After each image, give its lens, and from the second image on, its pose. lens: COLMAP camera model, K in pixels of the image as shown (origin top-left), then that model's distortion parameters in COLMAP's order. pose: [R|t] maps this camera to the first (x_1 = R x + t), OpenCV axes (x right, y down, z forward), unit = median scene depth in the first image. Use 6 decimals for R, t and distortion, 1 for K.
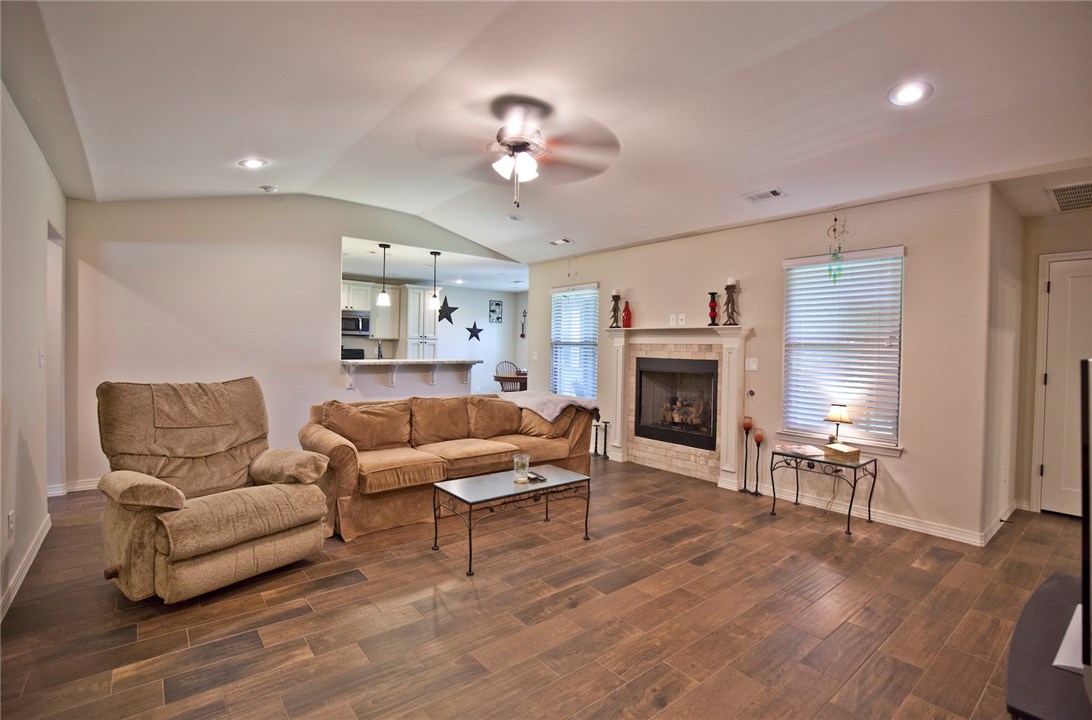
lens RADIAL K [[503.8, 0, 550.2], [0, 503.8, 355.6], [0, 0, 1]] dist [-0.026235, 0.002505]
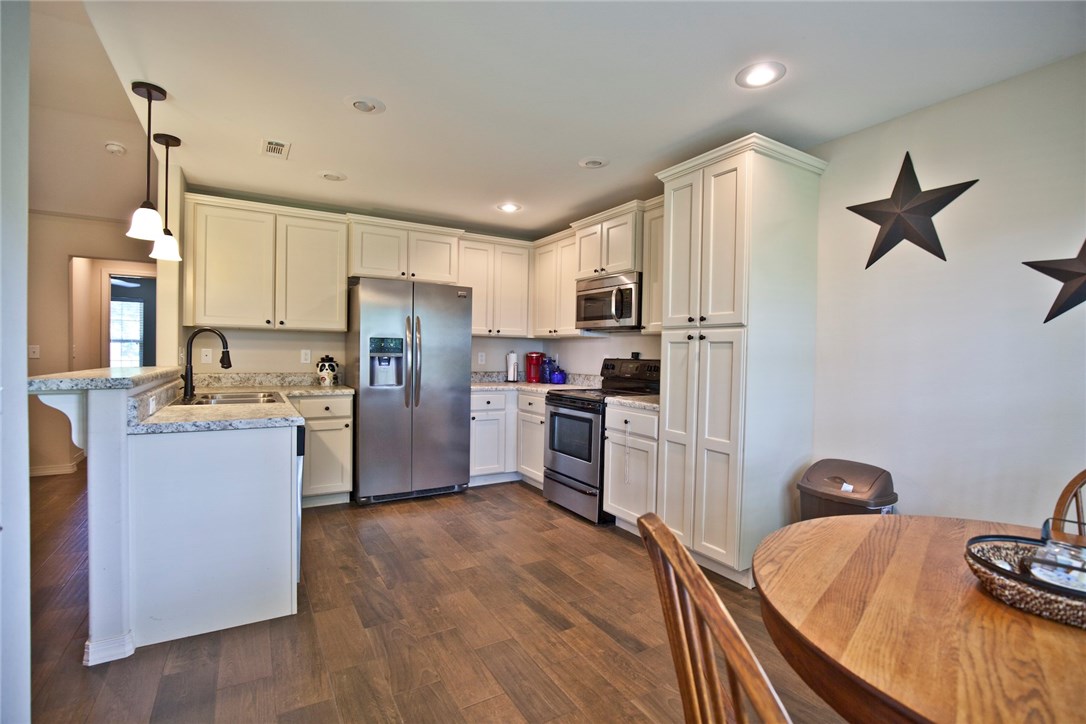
lens RADIAL K [[501.0, 0, 552.1], [0, 501.0, 363.5], [0, 0, 1]] dist [-0.026235, 0.002505]
pose [[-0.126493, 0.001022, -0.991967, 0.102540], [-0.034590, 0.999387, 0.005440, -0.013216], [0.991364, 0.035001, -0.126380, 1.443991]]
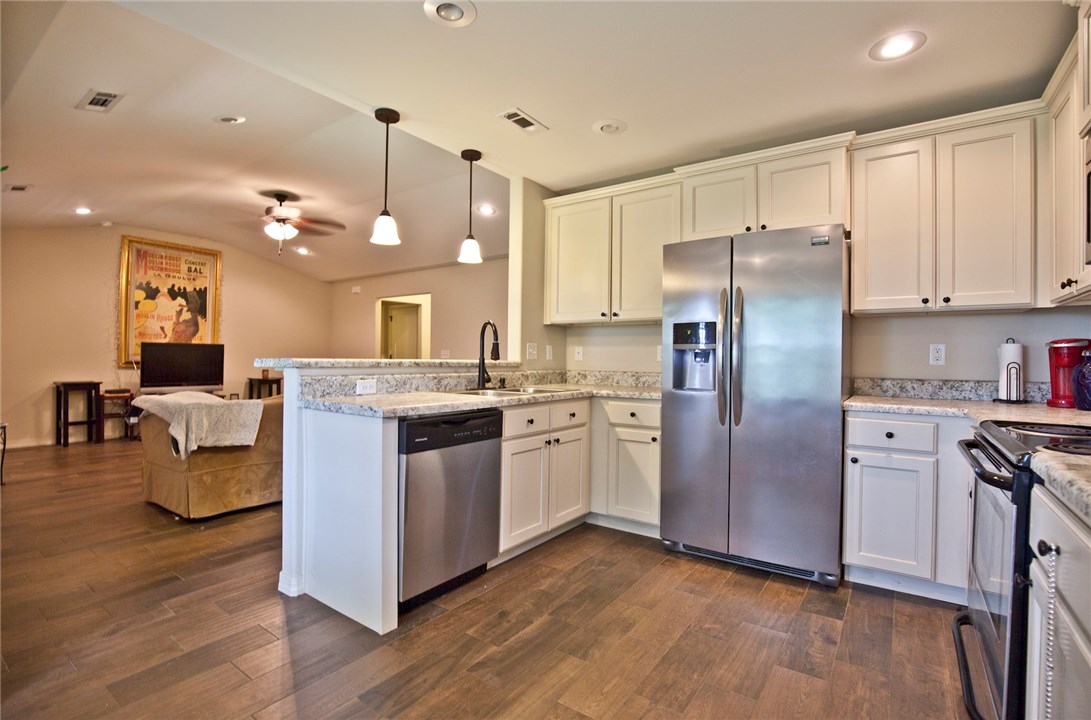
lens RADIAL K [[503.4, 0, 554.1], [0, 503.4, 358.5], [0, 0, 1]] dist [-0.026235, 0.002505]
pose [[-0.957863, -0.028346, -0.285823, -0.270335], [-0.032580, 0.999418, 0.010068, -0.002713], [0.285372, 0.018956, -0.958229, 1.556456]]
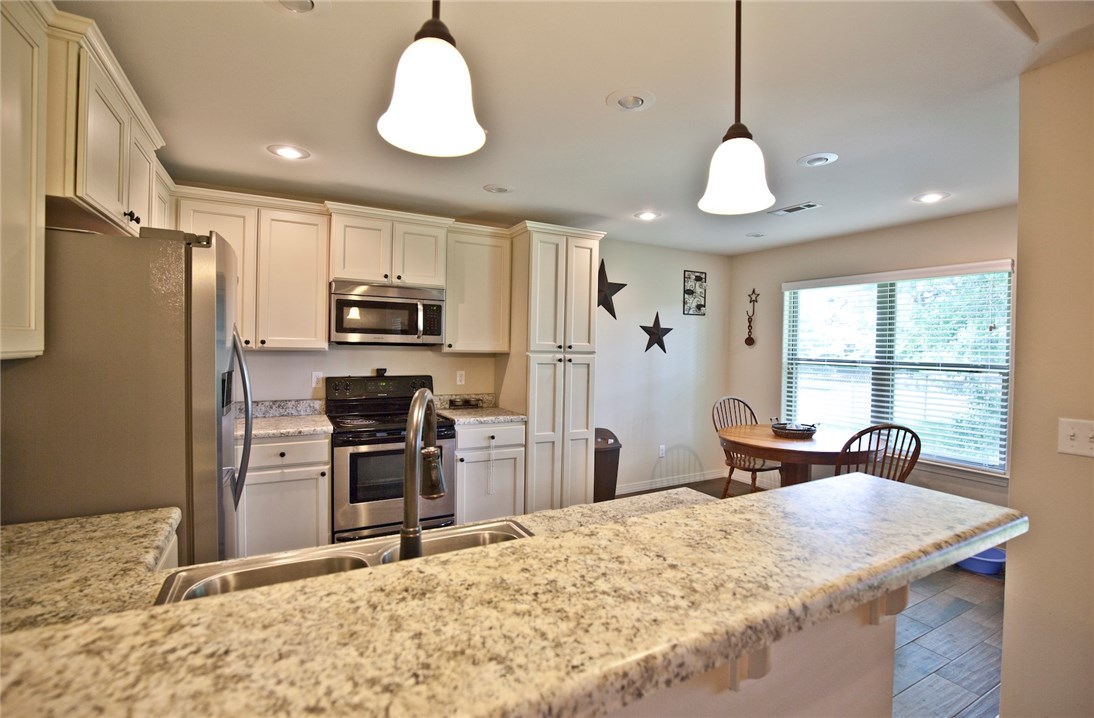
lens RADIAL K [[504.7, 0, 557.0], [0, 504.7, 357.2], [0, 0, 1]] dist [-0.026235, 0.002505]
pose [[0.983764, 0.000233, -0.179465, -0.277109], [0.000094, 0.999998, 0.001812, -0.045041], [0.179465, -0.001799, 0.983763, 0.879807]]
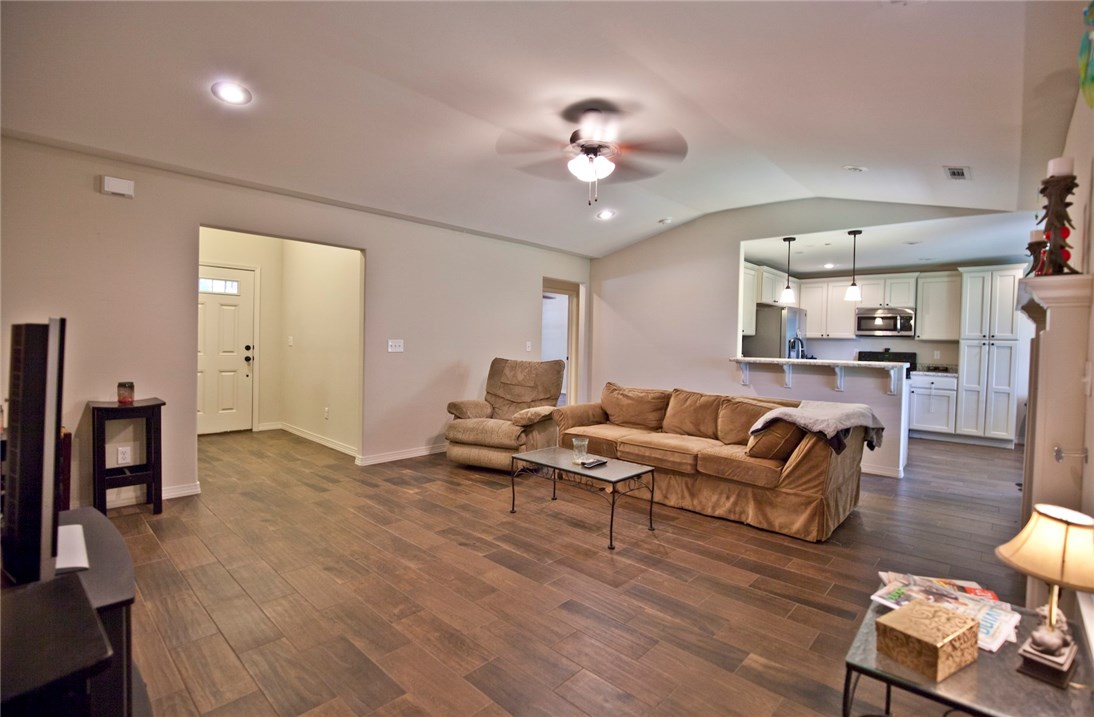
lens RADIAL K [[503.8, 0, 564.7], [0, 503.8, 355.1], [0, 0, 1]] dist [-0.019591, 0.001284]
pose [[0.153890, 0.012690, -0.988006, 0.545167], [-0.035130, 0.999356, 0.007364, 0.008388], [0.987463, 0.033575, 0.154237, 0.440505]]
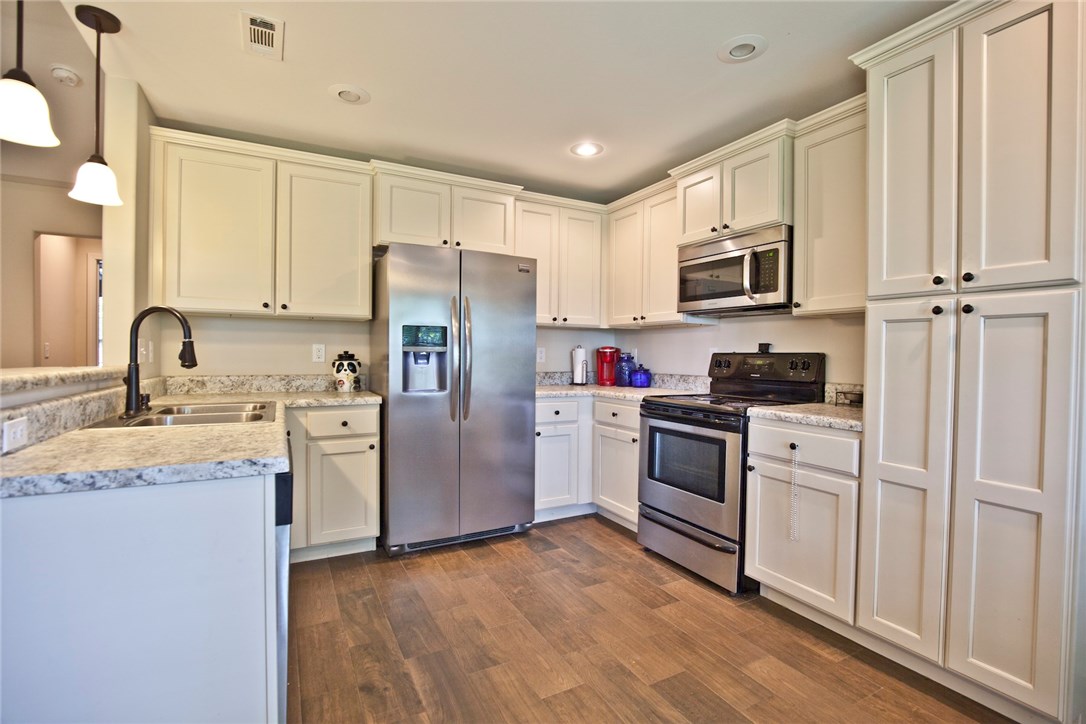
lens RADIAL K [[501.0, 0, 554.9], [0, 501.0, 360.9], [0, 0, 1]] dist [-0.026235, 0.002505]
pose [[-0.170420, -0.005960, -0.985354, -0.074192], [-0.027566, 0.999619, -0.001279, -0.004951], [0.984986, 0.026944, -0.170519, 1.347451]]
